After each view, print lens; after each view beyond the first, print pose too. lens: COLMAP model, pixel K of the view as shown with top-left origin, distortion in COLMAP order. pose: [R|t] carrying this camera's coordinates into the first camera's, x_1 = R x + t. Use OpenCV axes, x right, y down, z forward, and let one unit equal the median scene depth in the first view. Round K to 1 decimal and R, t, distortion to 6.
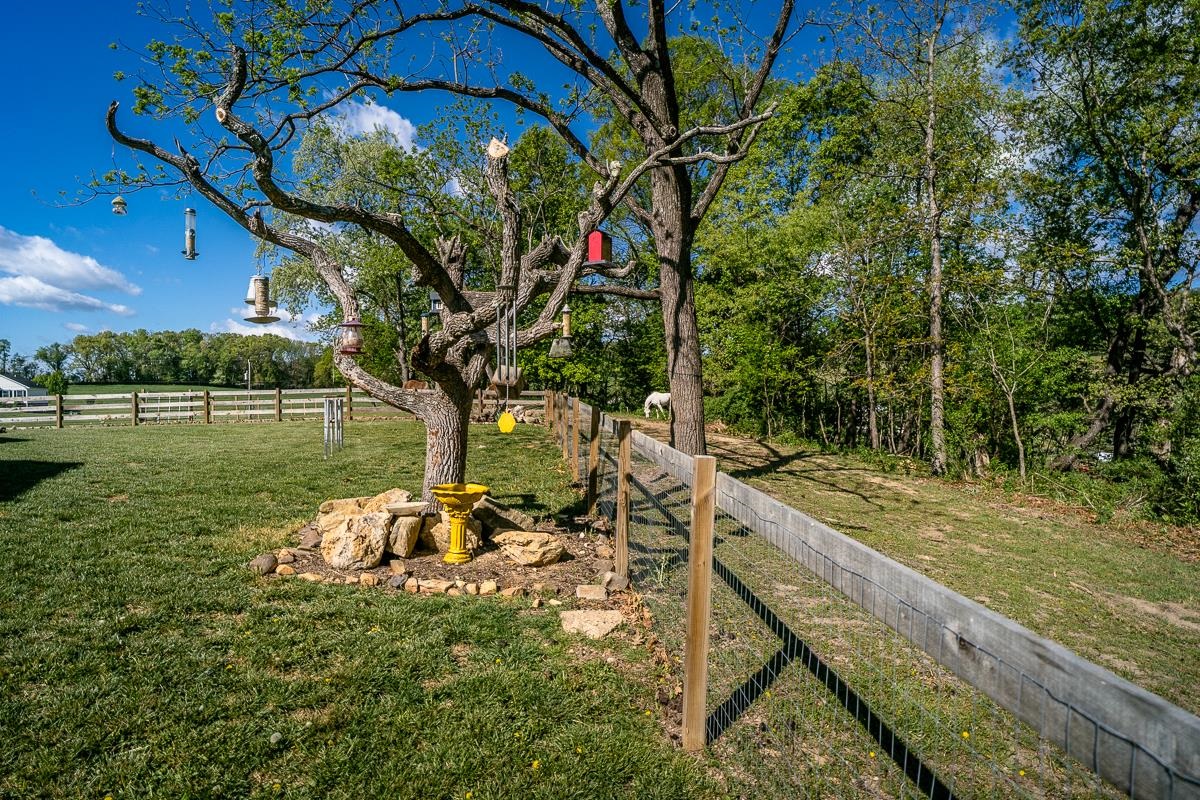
lens RADIAL K [[623.0, 0, 600.0], [0, 623.0, 400.0], [0, 0, 1]] dist [-0.003528, 0.000509]
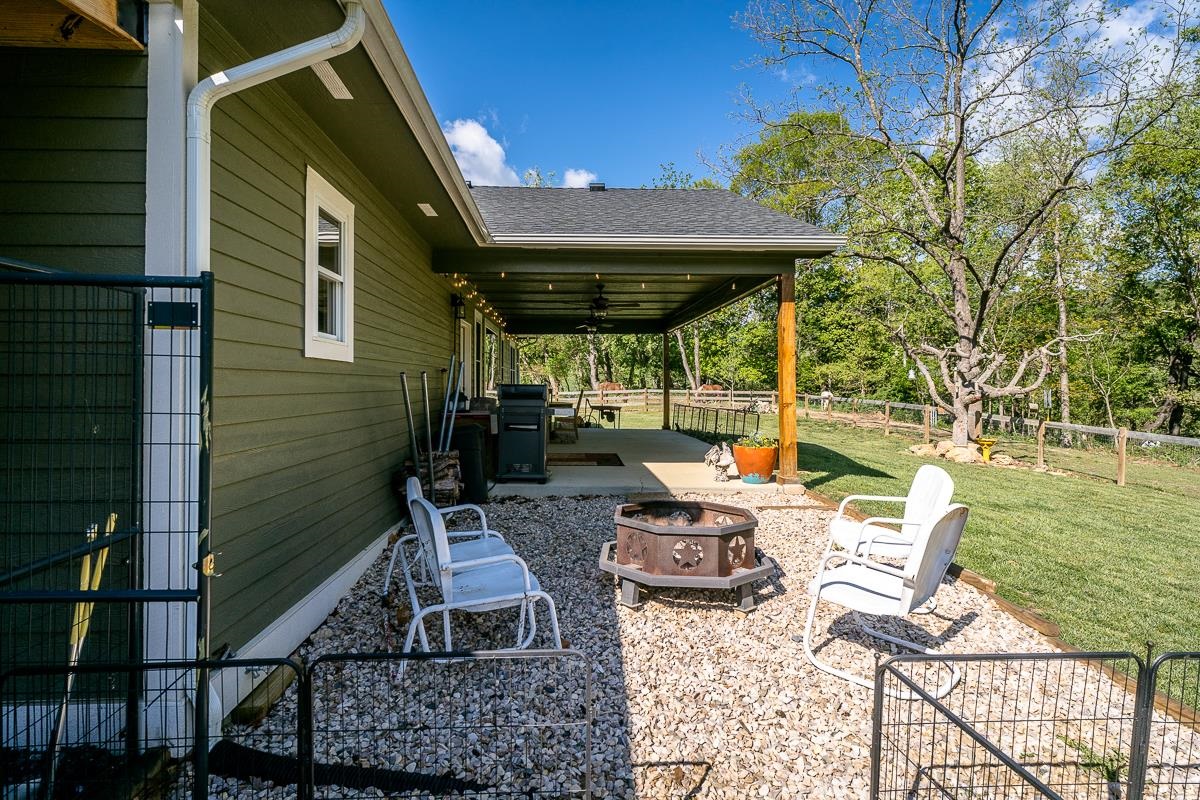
lens RADIAL K [[623.0, 0, 600.0], [0, 623.0, 400.0], [0, 0, 1]] dist [-0.003528, 0.000509]
pose [[0.999142, 0.007816, -0.040663, -0.622698], [-0.006883, 0.999711, 0.023049, -0.027698], [0.040832, -0.022750, 0.998907, -0.705331]]
